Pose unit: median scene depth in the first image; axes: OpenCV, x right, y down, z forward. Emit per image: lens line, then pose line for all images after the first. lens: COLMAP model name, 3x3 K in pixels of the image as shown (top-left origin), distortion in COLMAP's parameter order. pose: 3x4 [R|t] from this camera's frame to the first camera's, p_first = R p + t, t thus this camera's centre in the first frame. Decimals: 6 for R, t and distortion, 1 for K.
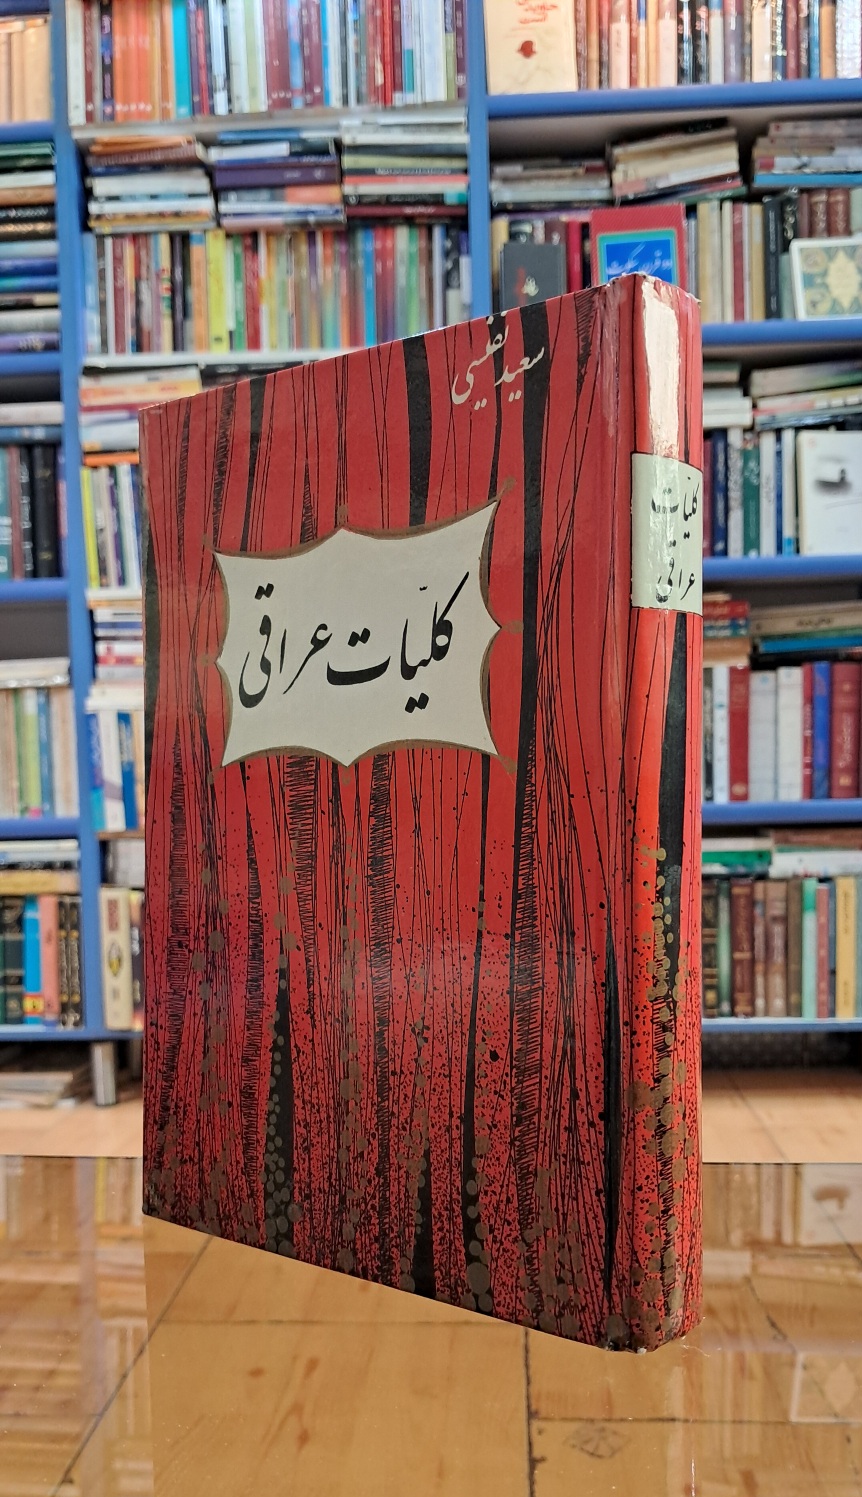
lens RADIAL K [[1373.1, 0, 427.1], [0, 1373.1, 794.2], [0, 0, 1]] dist [-0.000078, 0.003541]
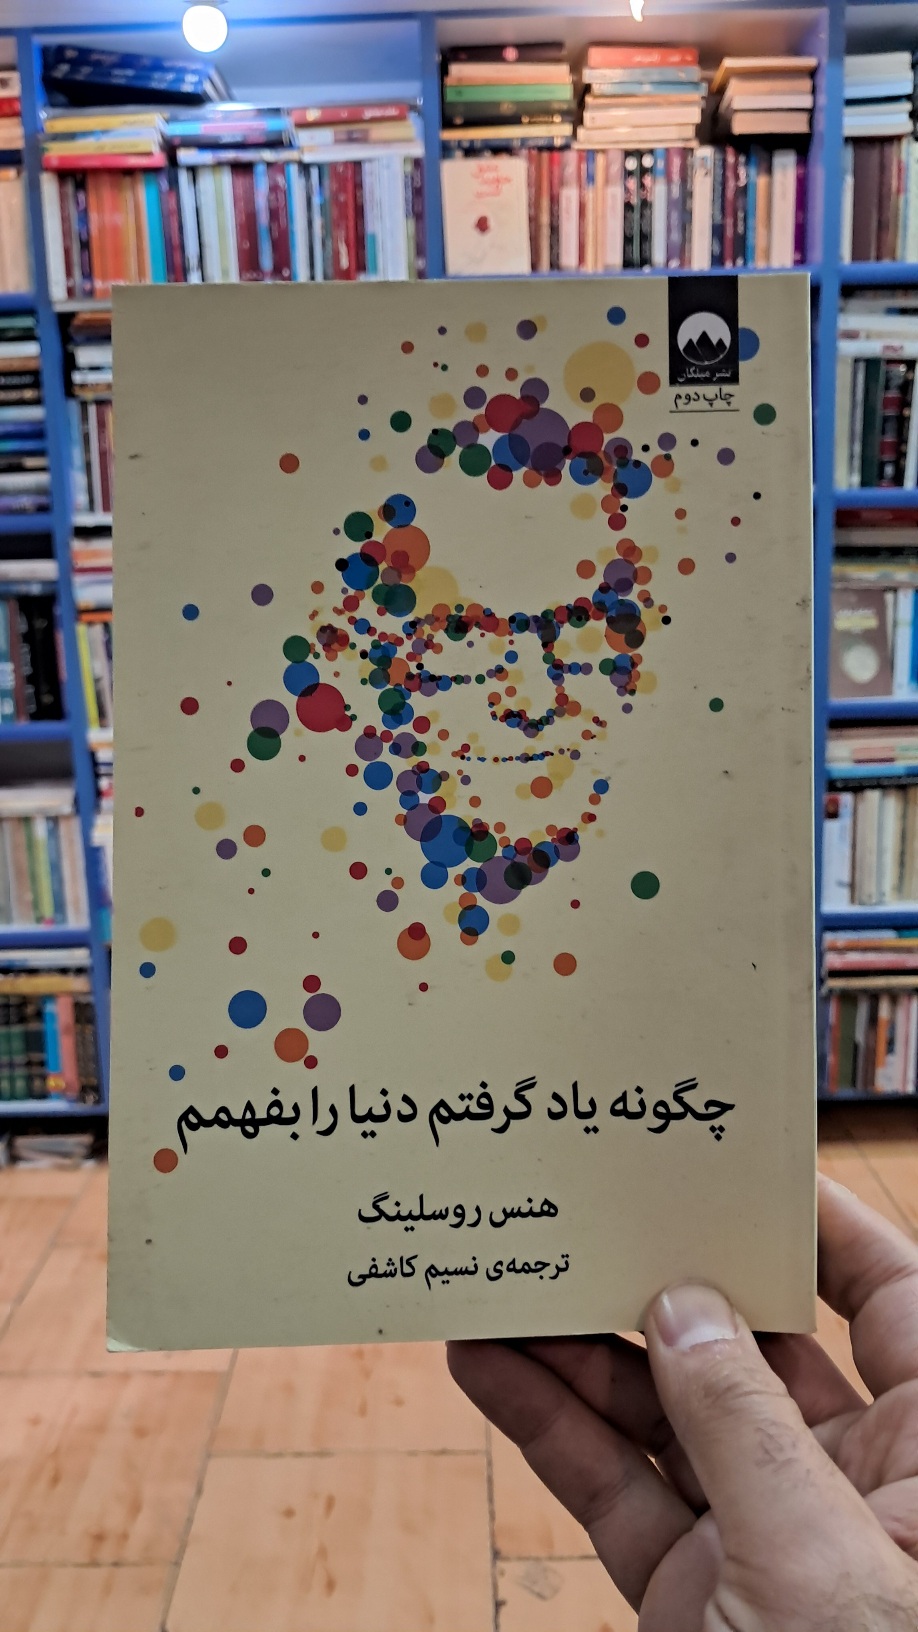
lens RADIAL K [[1378.7, 0, 433.4], [0, 1378.7, 827.2], [0, 0, 1]] dist [0.009142, 0.015557]
pose [[0.998941, -0.013647, 0.043946, -0.018213], [0.006212, 0.986262, 0.165072, -0.256209], [-0.045595, -0.164624, 0.985302, -0.126271]]
